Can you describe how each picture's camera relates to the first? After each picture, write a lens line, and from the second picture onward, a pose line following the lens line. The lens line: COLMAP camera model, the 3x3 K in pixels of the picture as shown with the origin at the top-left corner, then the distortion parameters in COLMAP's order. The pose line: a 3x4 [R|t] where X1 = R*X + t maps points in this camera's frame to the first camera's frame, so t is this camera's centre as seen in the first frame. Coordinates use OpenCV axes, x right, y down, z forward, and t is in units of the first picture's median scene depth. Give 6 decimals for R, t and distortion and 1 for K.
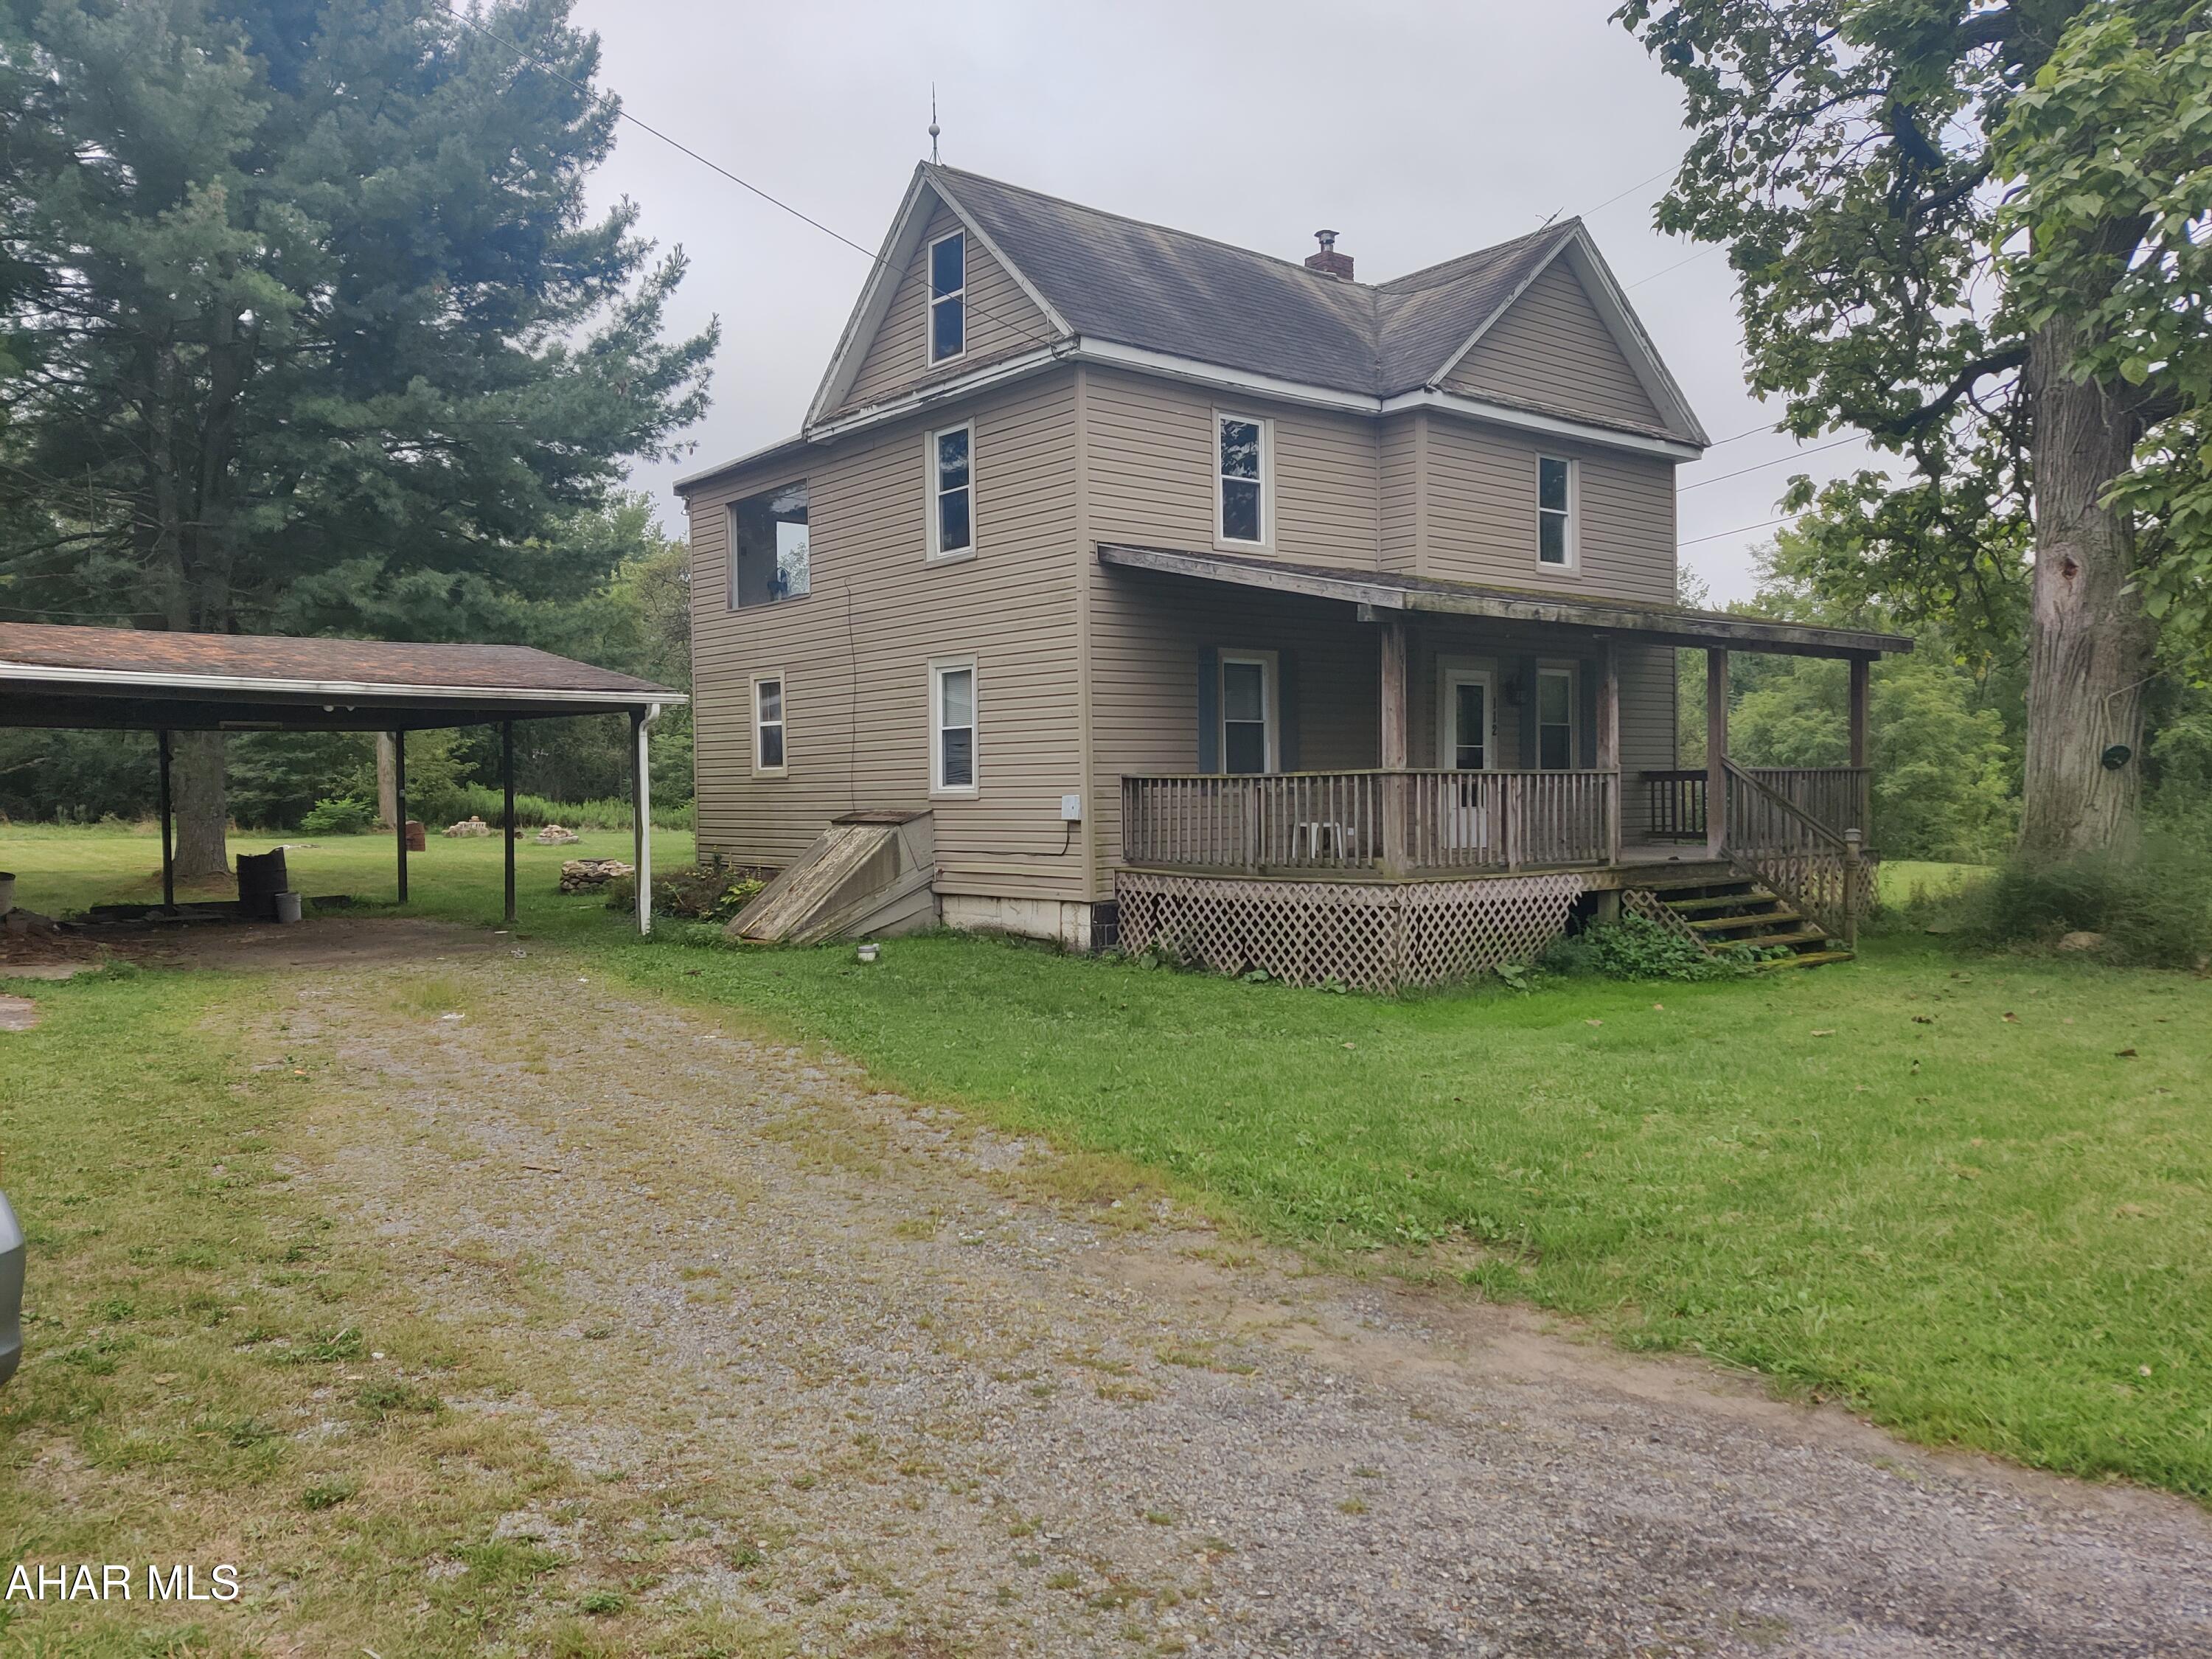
lens RADIAL K [[1678.6, 0, 1083.3], [0, 1678.6, 839.2], [0, 0, 1]] dist [-0.002646, -0.010766]
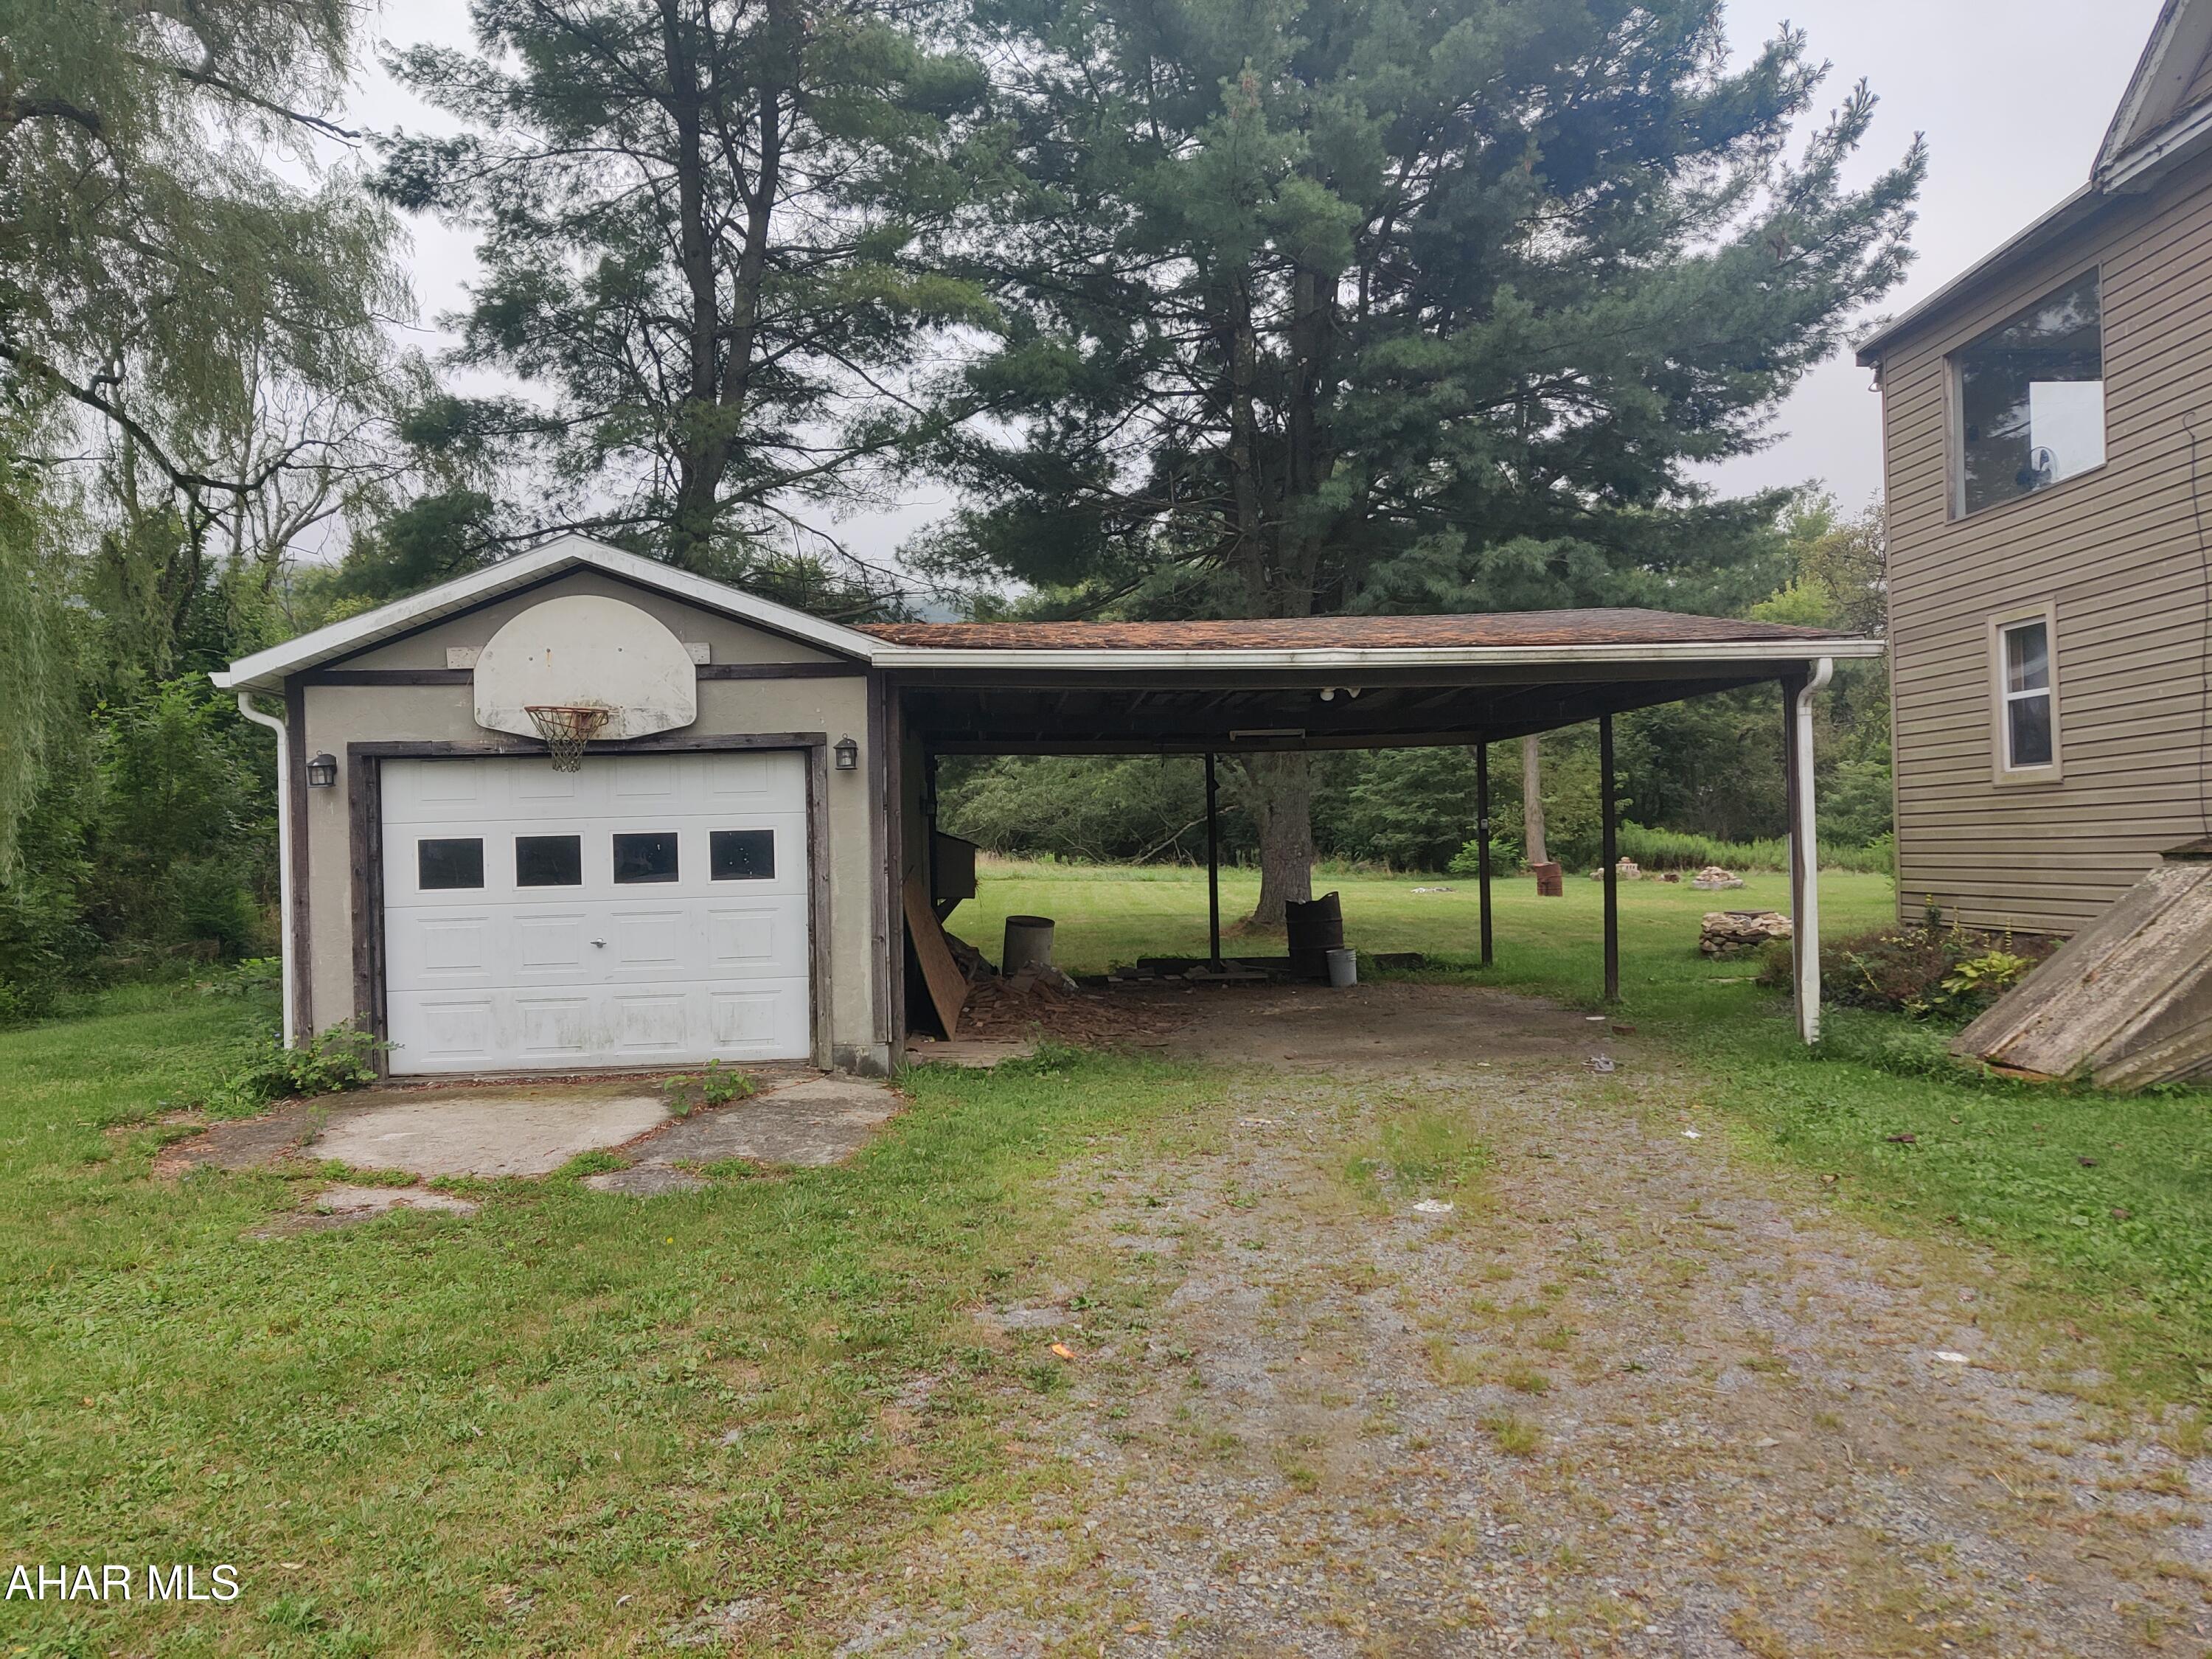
lens RADIAL K [[1678.6, 0, 1083.3], [0, 1678.6, 839.2], [0, 0, 1]] dist [-0.002646, -0.010766]
pose [[0.780885, -0.010979, -0.624578, -0.065513], [-0.005289, 0.999694, -0.024185, -0.000452], [0.624652, 0.022189, 0.780588, 0.273118]]
